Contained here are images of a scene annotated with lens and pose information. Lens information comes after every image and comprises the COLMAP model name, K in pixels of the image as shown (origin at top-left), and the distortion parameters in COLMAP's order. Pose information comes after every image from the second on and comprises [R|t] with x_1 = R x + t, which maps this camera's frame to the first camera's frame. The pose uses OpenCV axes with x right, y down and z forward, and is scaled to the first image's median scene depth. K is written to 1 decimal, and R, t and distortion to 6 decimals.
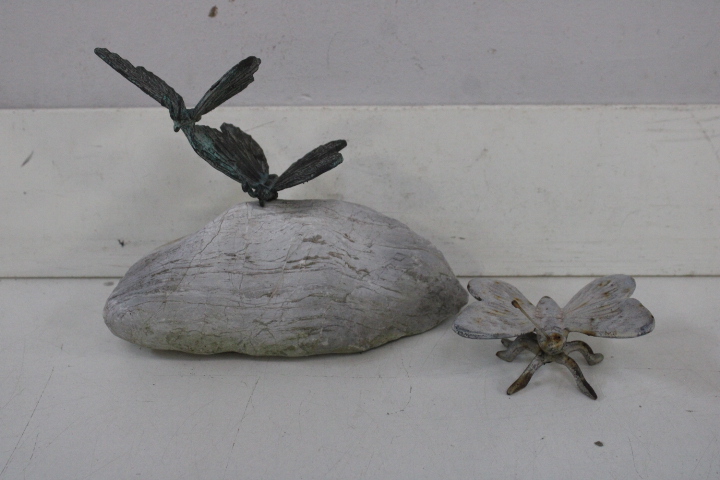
lens RADIAL K [[958.6, 0, 360.0], [0, 958.6, 240.0], [0, 0, 1]] dist [-0.063582, 0.076534]
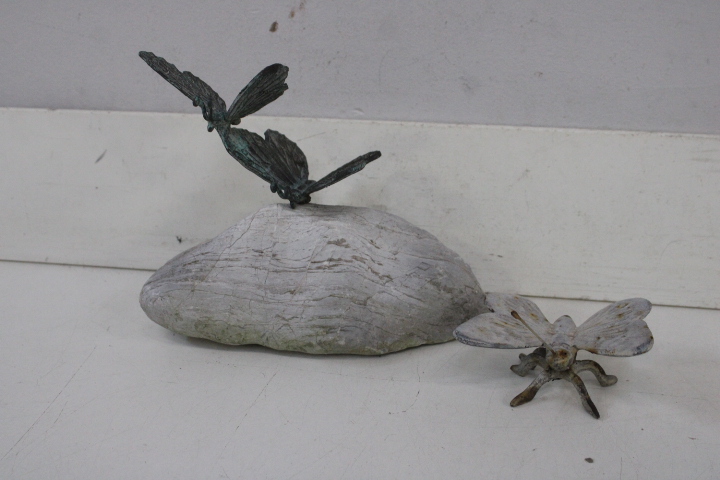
lens RADIAL K [[958.6, 0, 360.0], [0, 958.6, 240.0], [0, 0, 1]] dist [-0.063582, 0.076534]
pose [[0.986522, 0.064286, -0.150469, 0.133058], [-0.069809, 0.997056, -0.031708, 0.028274], [0.147987, 0.041784, 0.988106, -0.031865]]
